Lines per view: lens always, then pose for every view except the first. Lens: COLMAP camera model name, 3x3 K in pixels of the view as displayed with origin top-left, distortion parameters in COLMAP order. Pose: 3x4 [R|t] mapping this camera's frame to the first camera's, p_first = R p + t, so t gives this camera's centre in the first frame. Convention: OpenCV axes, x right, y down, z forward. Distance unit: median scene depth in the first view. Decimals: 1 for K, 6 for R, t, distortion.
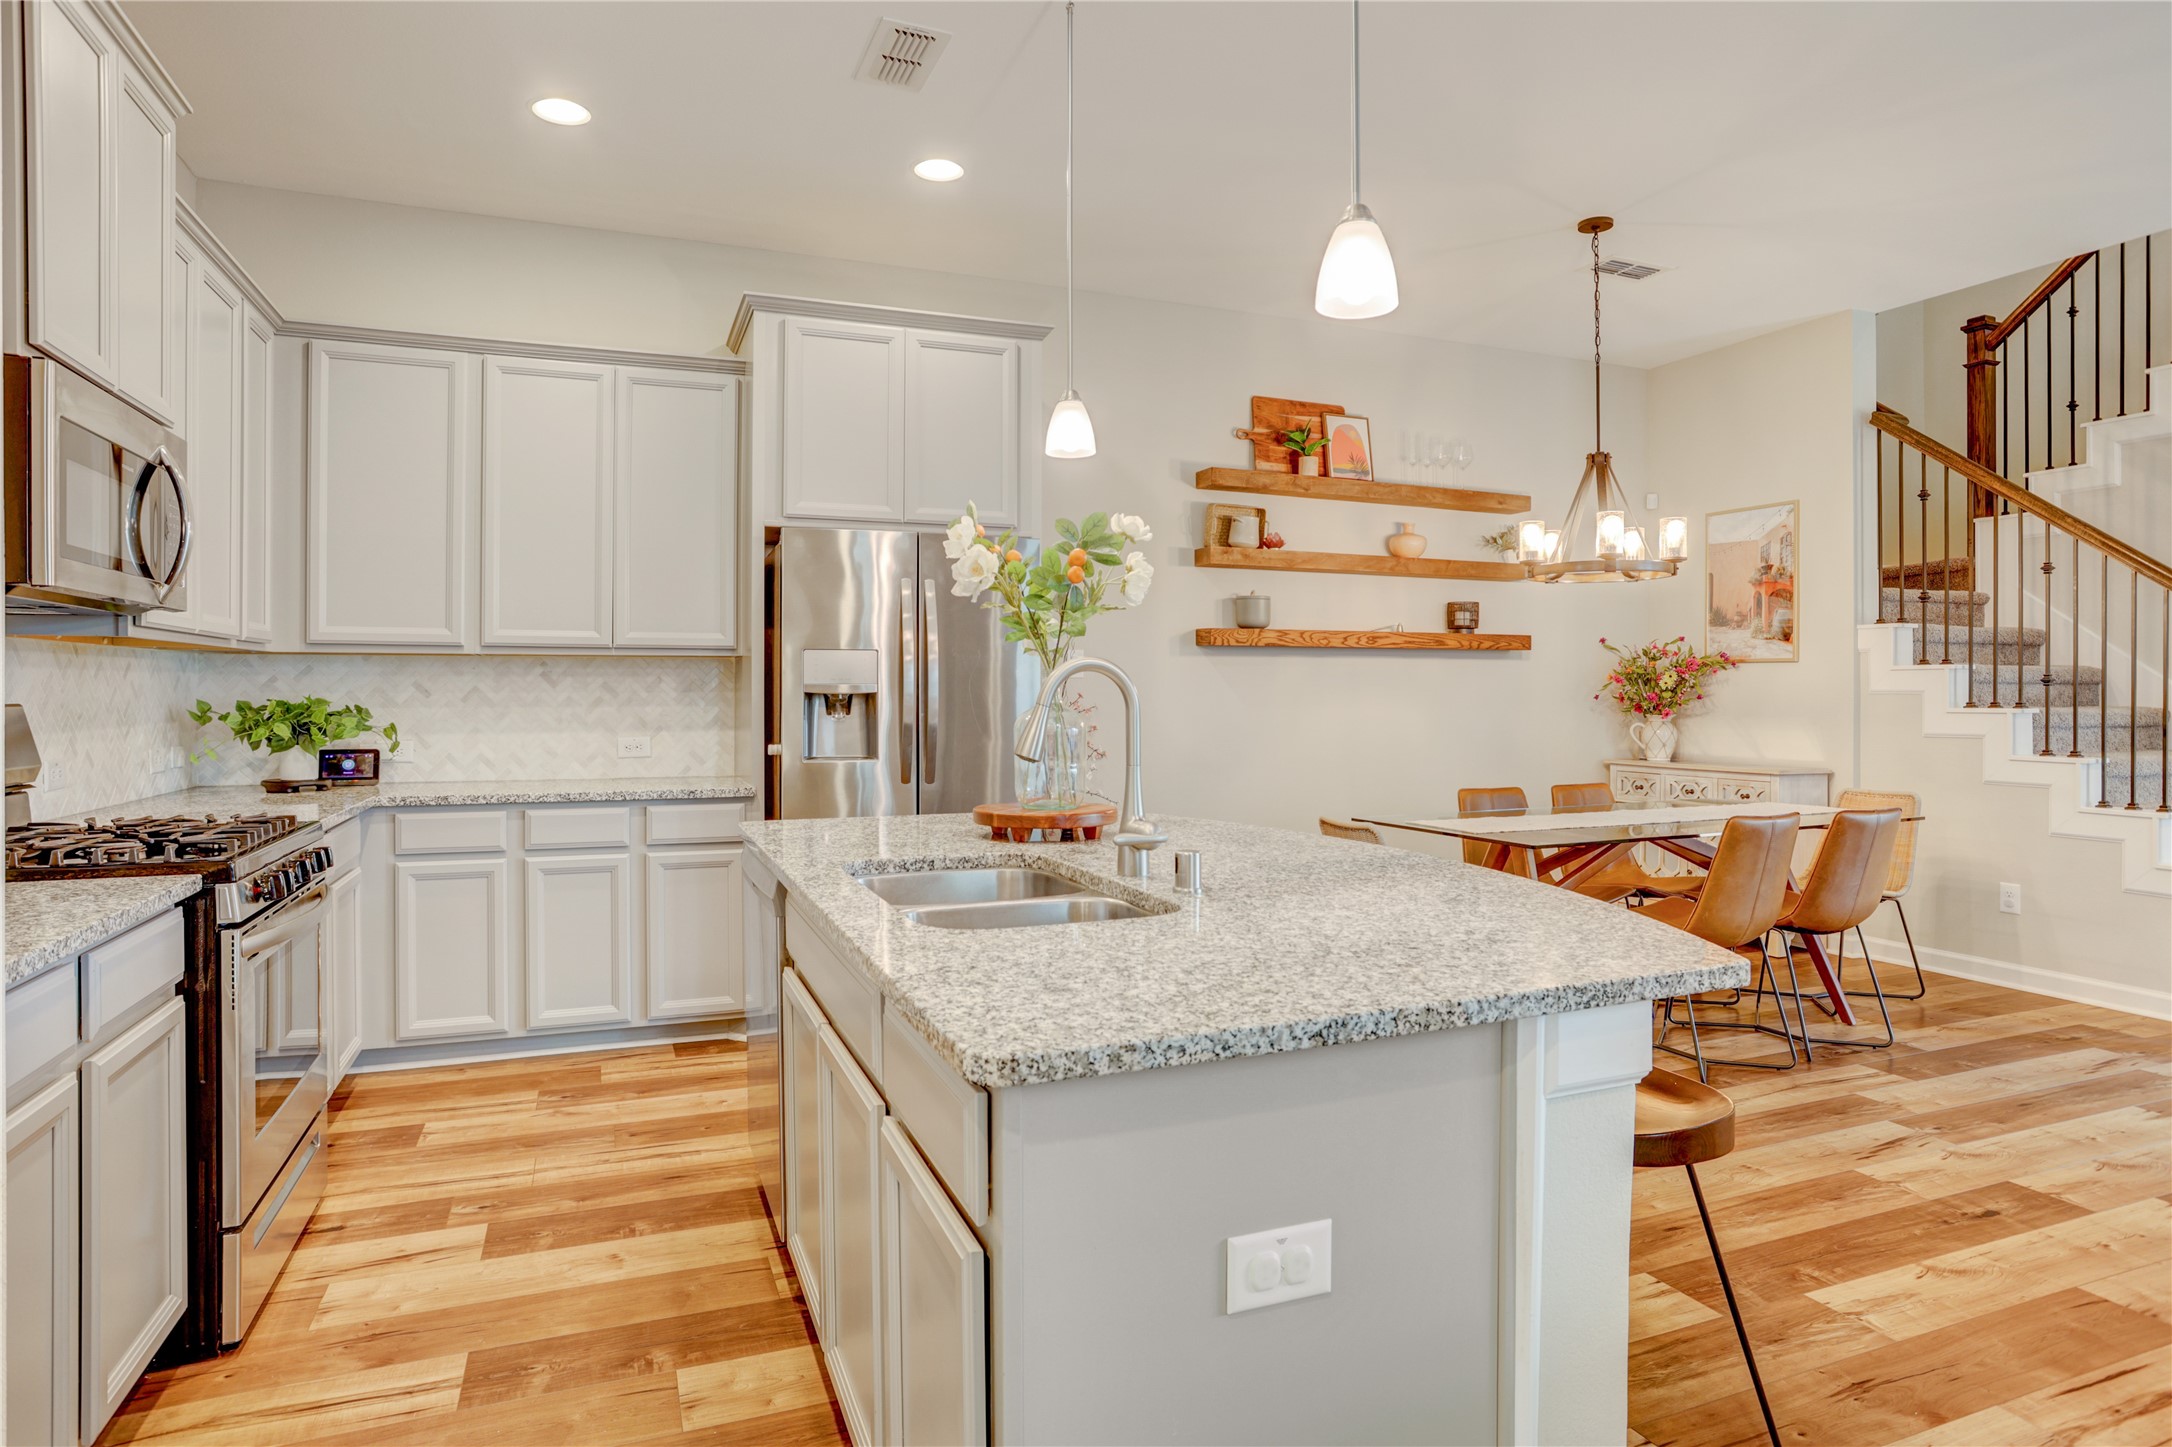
lens RADIAL K [[1216.3, 0, 1081.4], [0, 1216.3, 693.5], [0, 0, 1]] dist [-0.062723, 0.037033]
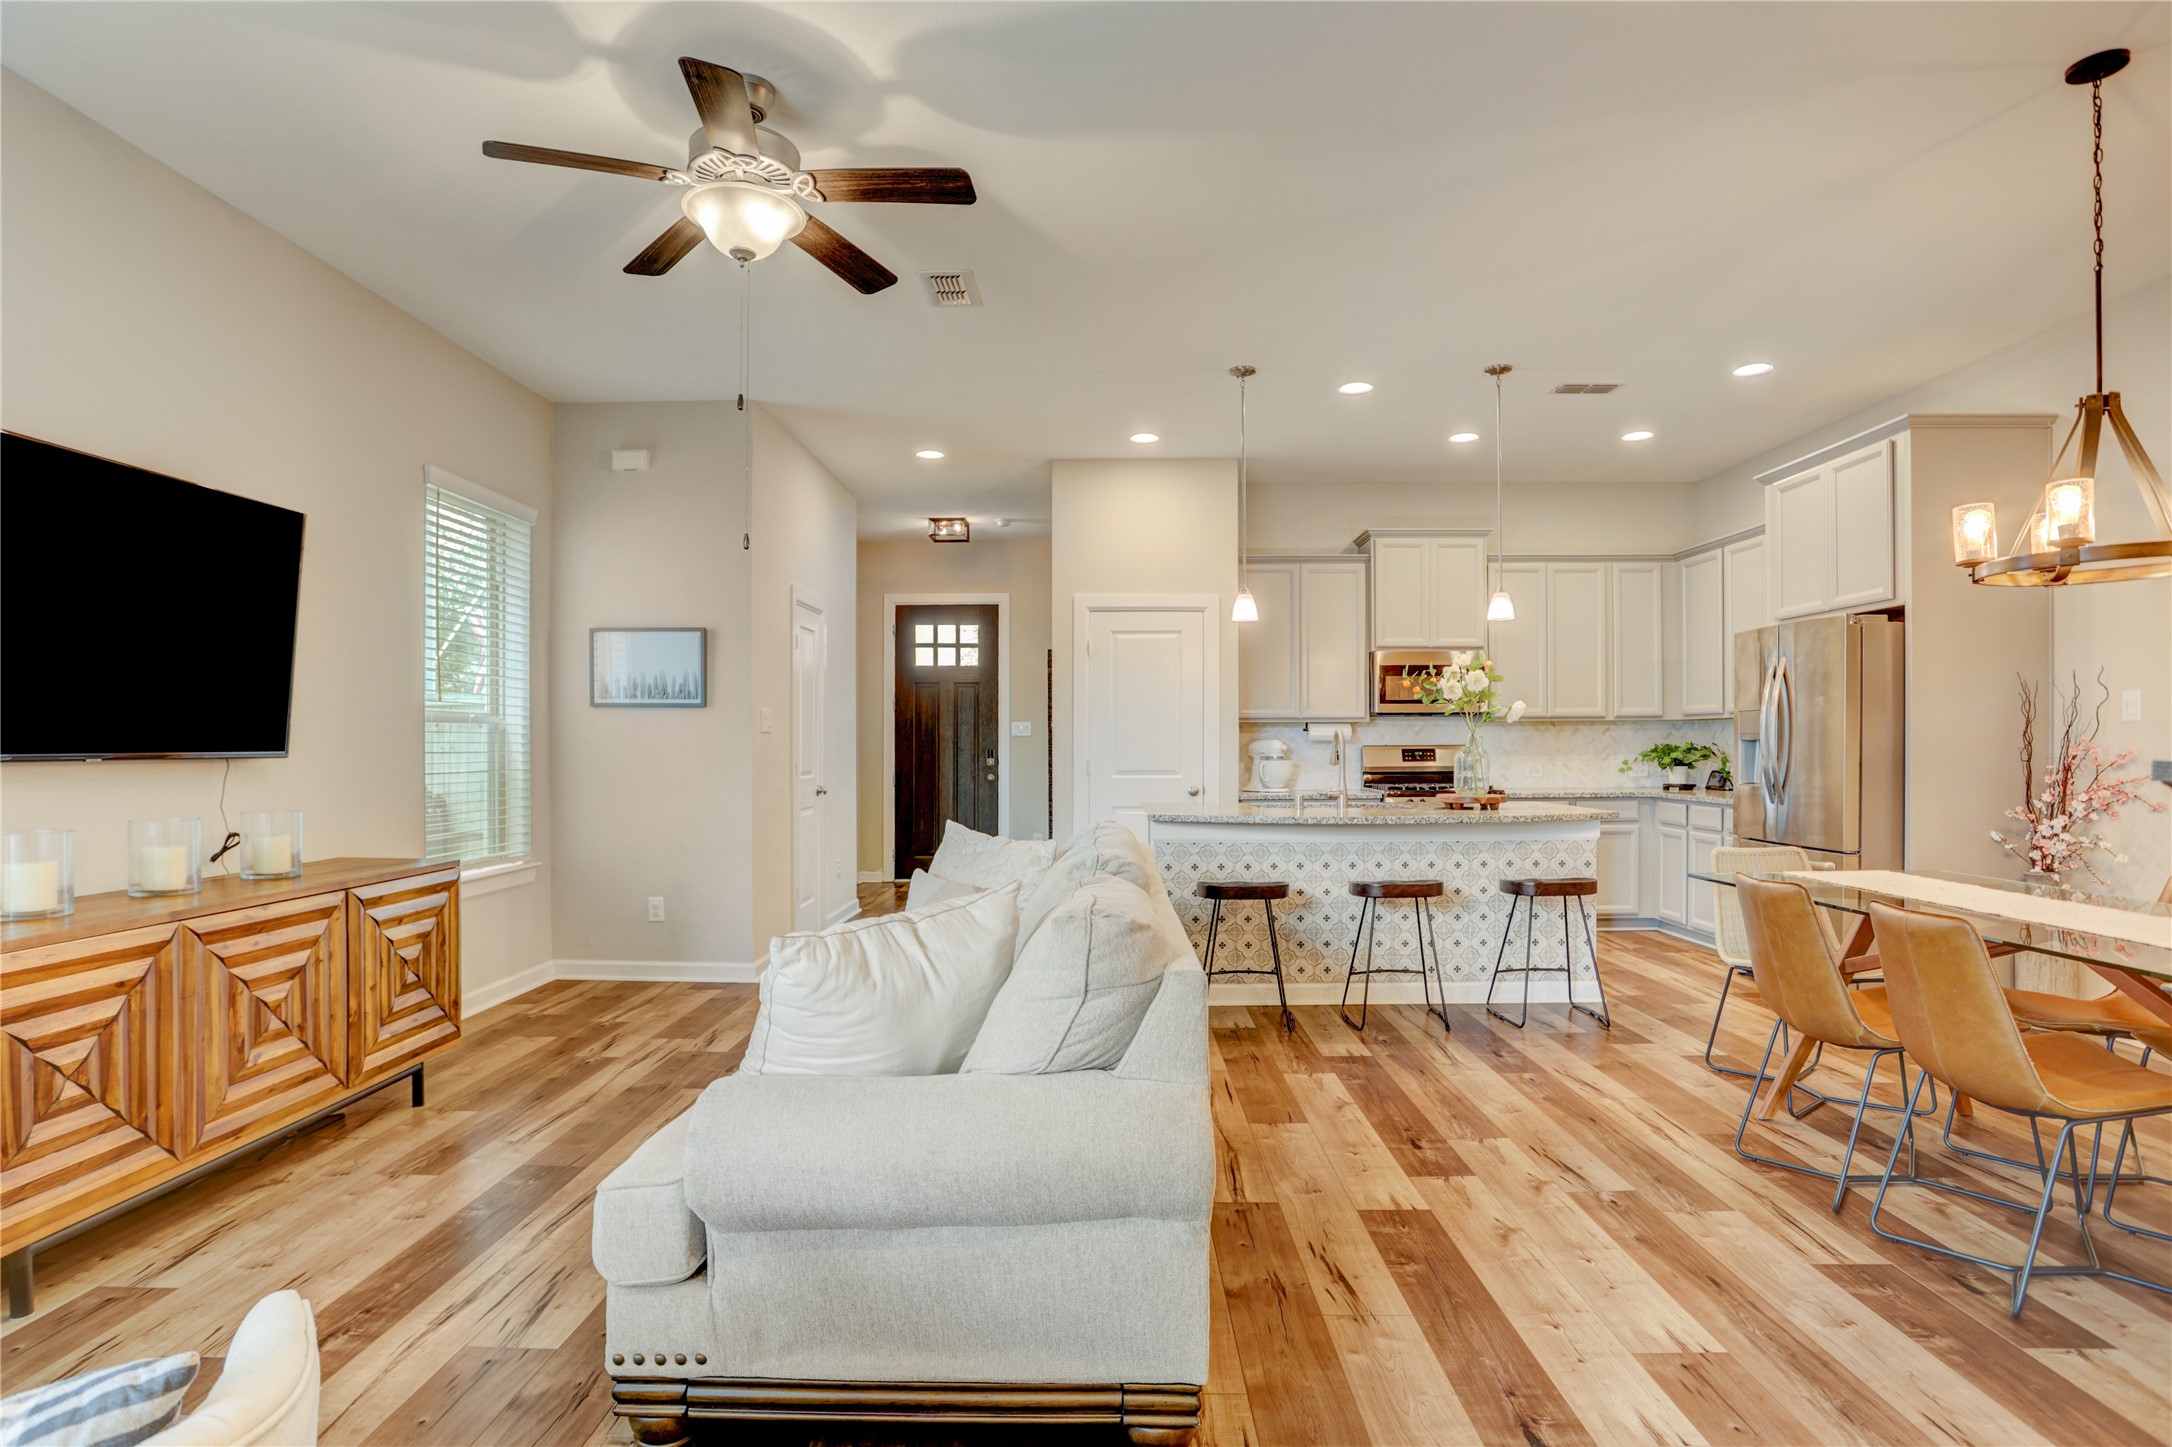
lens RADIAL K [[1107.3, 0, 1069.1], [0, 1107.3, 747.8], [0, 0, 1]] dist [-0.076845, 0.034727]
pose [[-0.398326, 0.006259, -0.917222, 1.005133], [0.001923, 0.999980, 0.005989, -0.000338], [0.917242, 0.000621, -0.398331, 0.565282]]
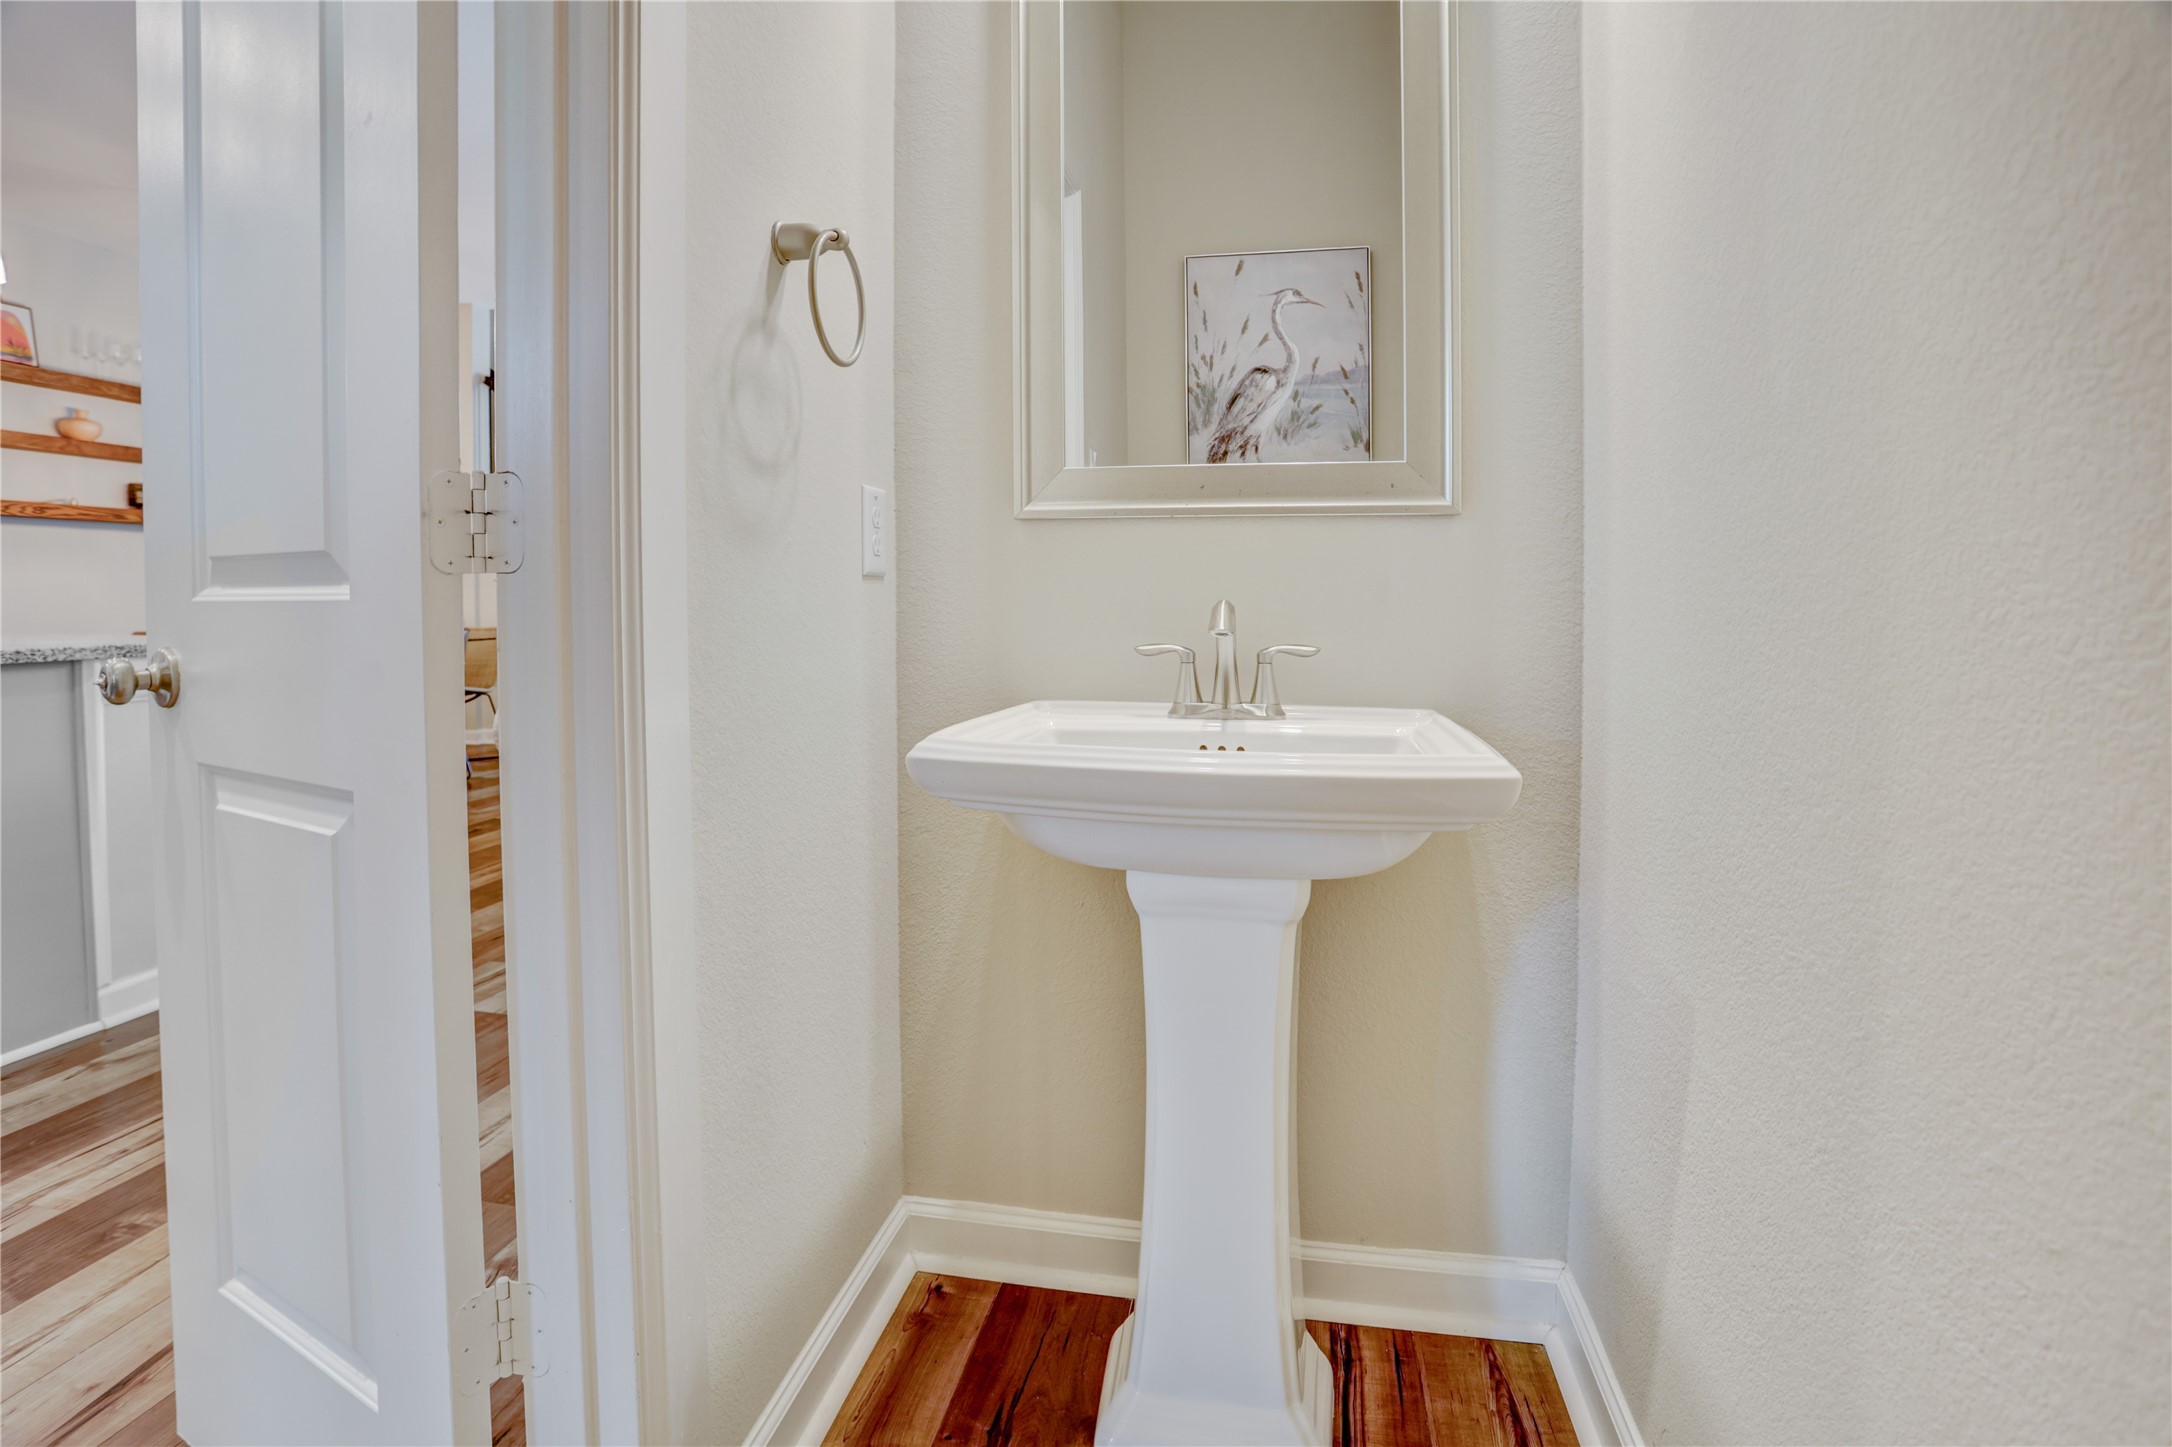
lens RADIAL K [[1078.3, 0, 1088.6], [0, 1078.3, 629.7], [0, 0, 1]] dist [-0.071300, 0.025560]
pose [[0.534725, -0.027128, 0.844591, -0.048384], [0.002197, 0.999526, 0.030713, 0.040575], [-0.845023, -0.014568, 0.534531, -0.338332]]
